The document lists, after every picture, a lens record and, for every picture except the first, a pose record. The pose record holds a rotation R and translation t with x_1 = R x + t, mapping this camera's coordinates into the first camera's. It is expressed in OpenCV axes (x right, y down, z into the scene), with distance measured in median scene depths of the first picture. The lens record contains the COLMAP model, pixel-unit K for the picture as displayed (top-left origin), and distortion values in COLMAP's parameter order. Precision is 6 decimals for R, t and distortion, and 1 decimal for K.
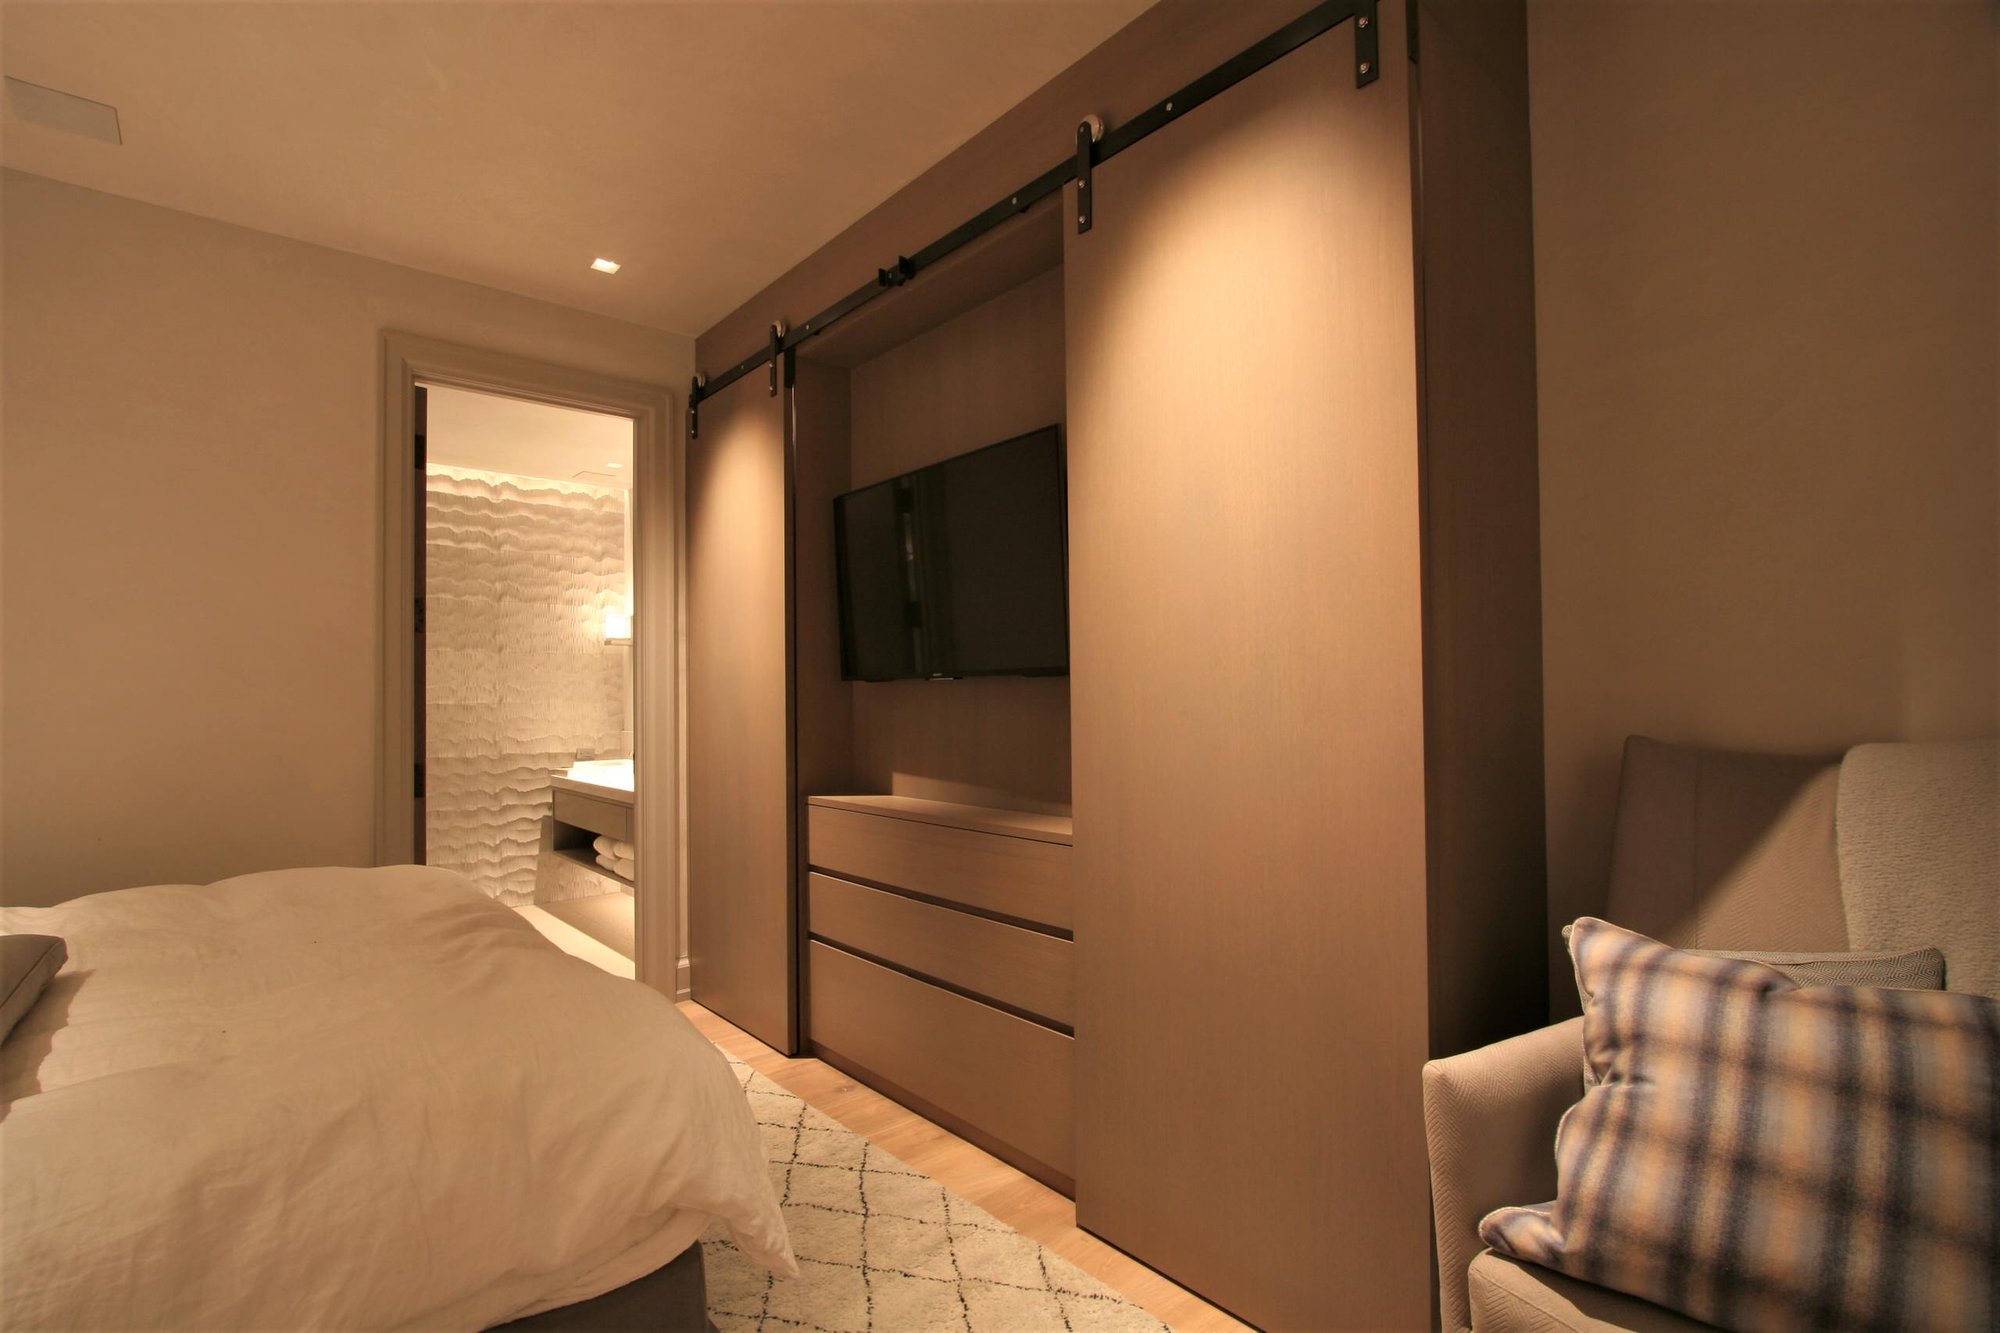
lens RADIAL K [[915.5, 0, 994.3], [0, 915.5, 669.7], [0, 0, 1]] dist [0.003215, 0.000816]
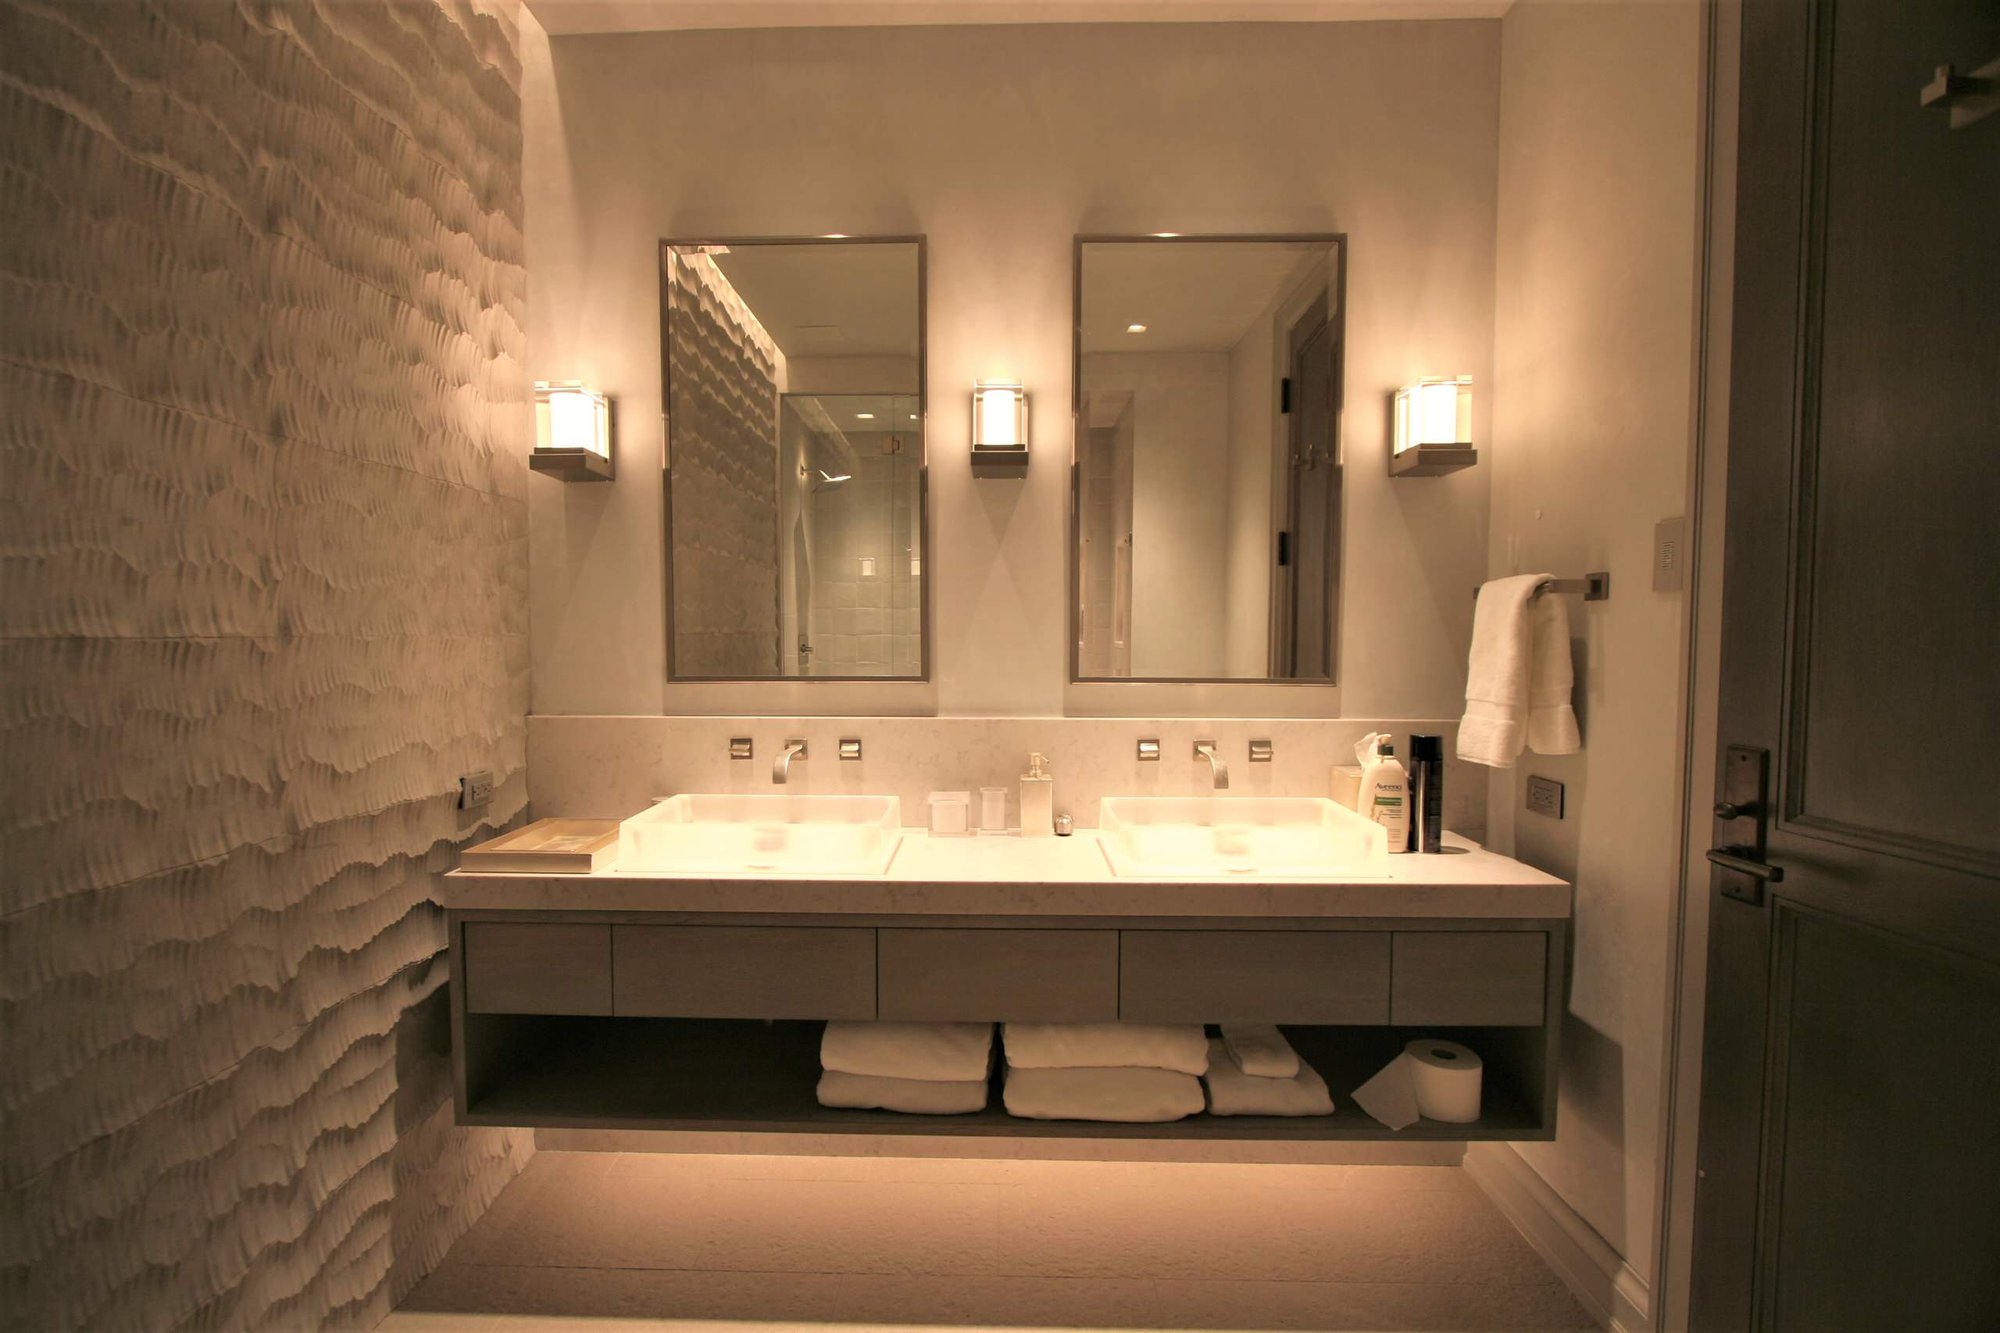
lens RADIAL K [[915.5, 0, 1000.4], [0, 915.5, 671.7], [0, 0, 1]] dist [0.003215, 0.000816]
pose [[0.670172, -0.017382, 0.742002, -0.588157], [-0.030603, 0.998228, 0.051024, 0.026882], [-0.741575, -0.056902, 0.668453, 0.666927]]
